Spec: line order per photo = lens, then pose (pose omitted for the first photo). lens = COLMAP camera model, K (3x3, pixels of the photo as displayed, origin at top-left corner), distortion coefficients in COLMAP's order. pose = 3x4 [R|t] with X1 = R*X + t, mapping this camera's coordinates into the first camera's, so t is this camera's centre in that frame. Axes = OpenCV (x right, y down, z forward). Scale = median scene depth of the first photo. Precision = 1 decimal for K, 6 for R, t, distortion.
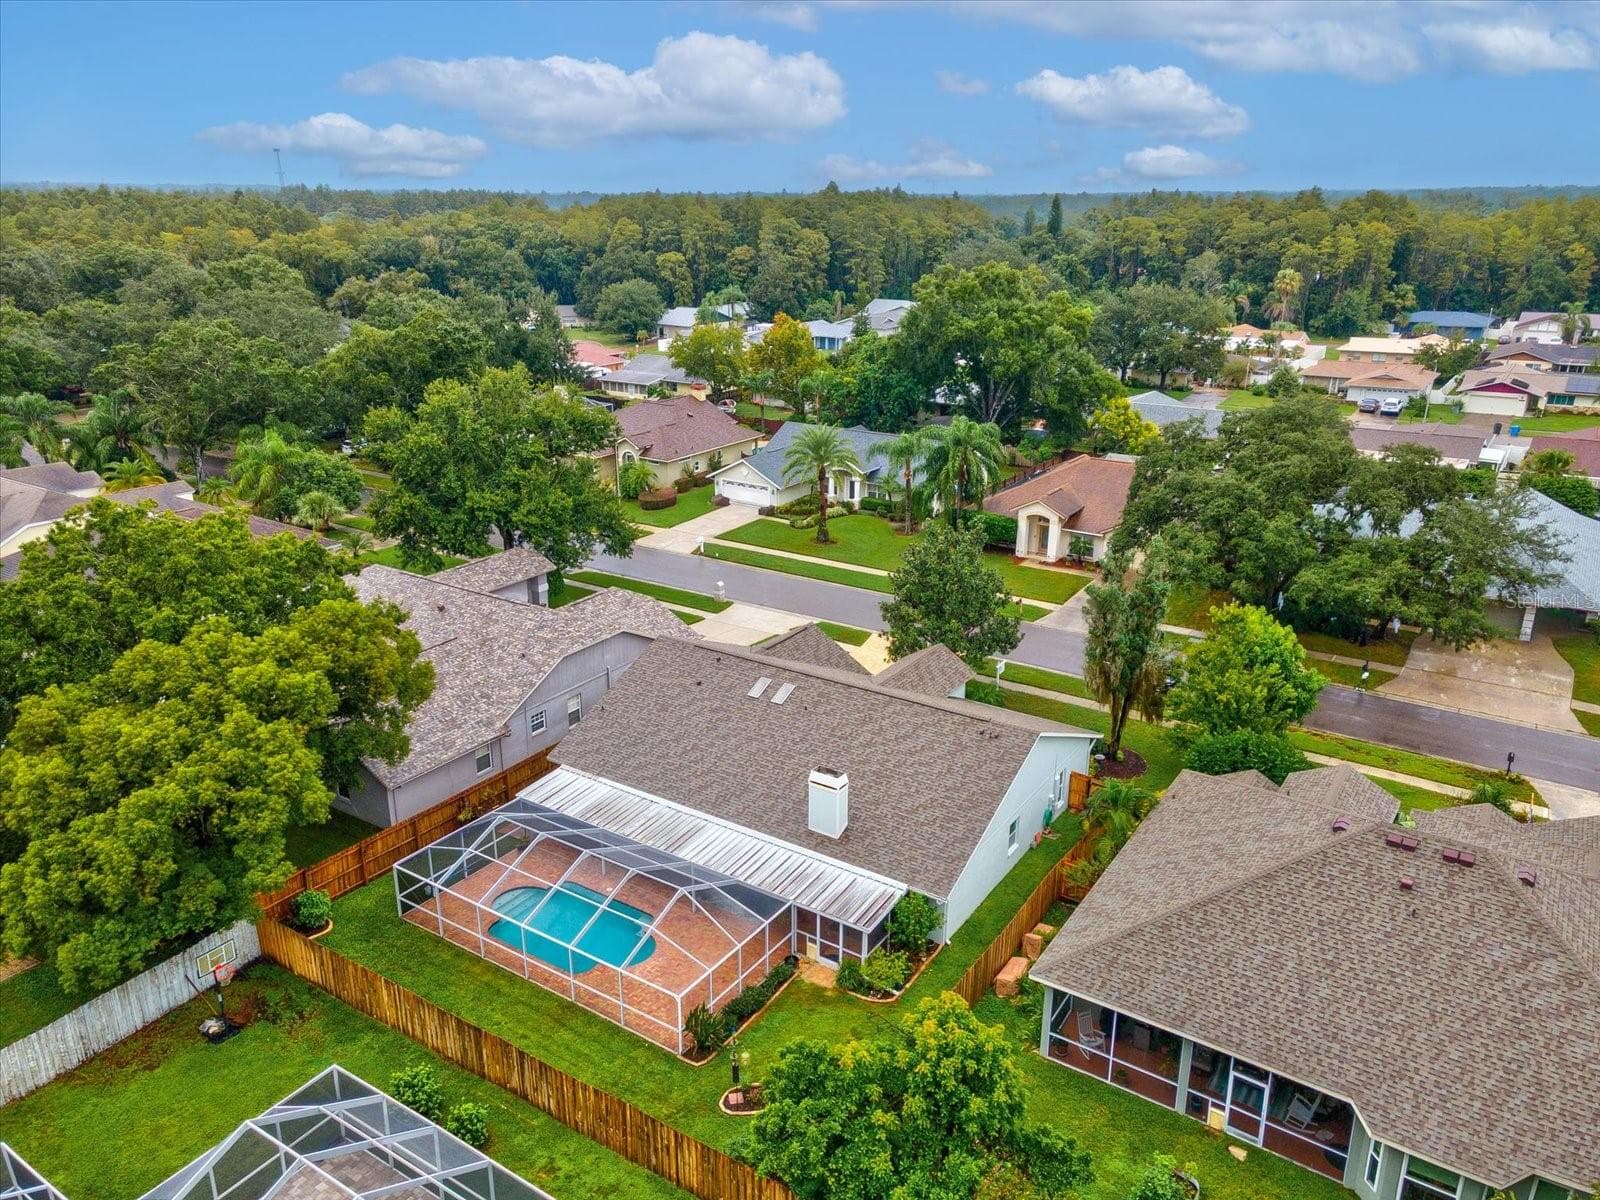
lens RADIAL K [[1146.8, 0, 800.0], [0, 1146.8, 600.0], [0, 0, 1]] dist [0.053282, 0.004117]
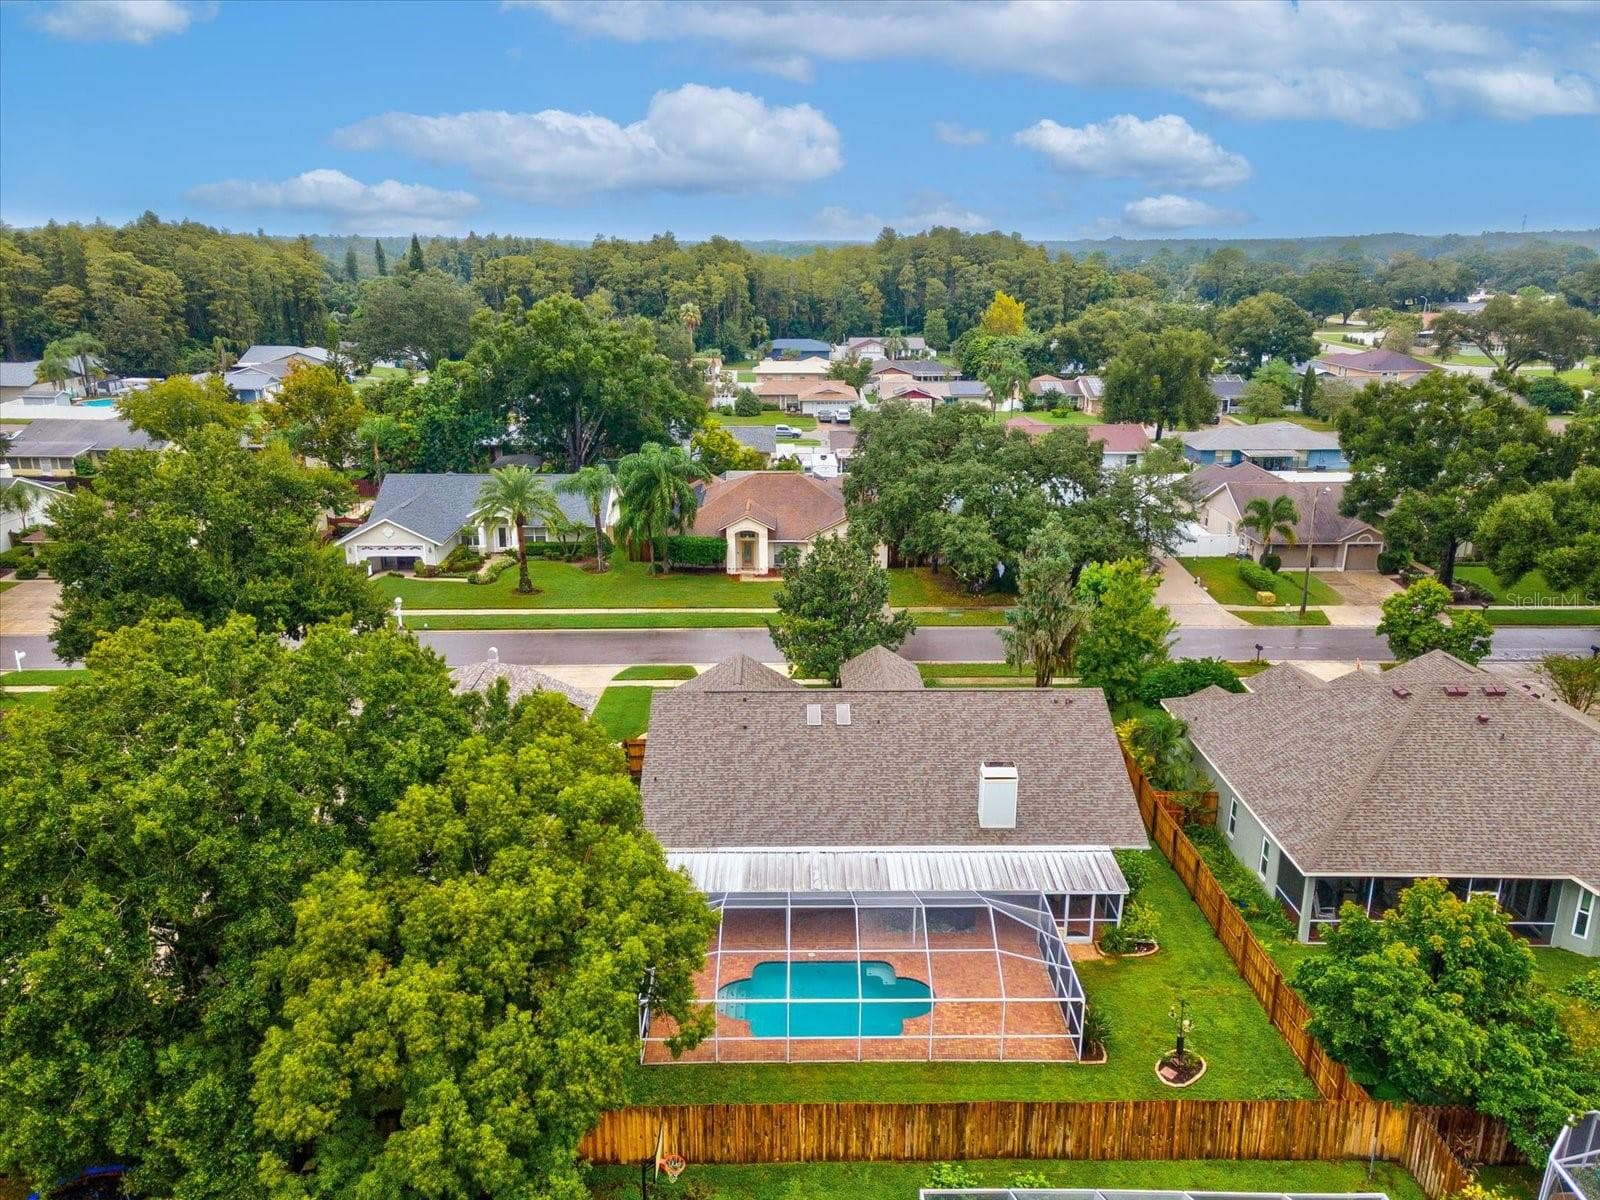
lens RADIAL K [[1163.7, 0, 782.6], [0, 1163.7, 615.1], [0, 0, 1]] dist [0.058586, 0.008066]
pose [[0.826442, -0.170589, 0.536556, -0.317962], [0.186073, 0.982201, 0.025672, -0.019497], [-0.531385, 0.078622, 0.843474, 0.109110]]
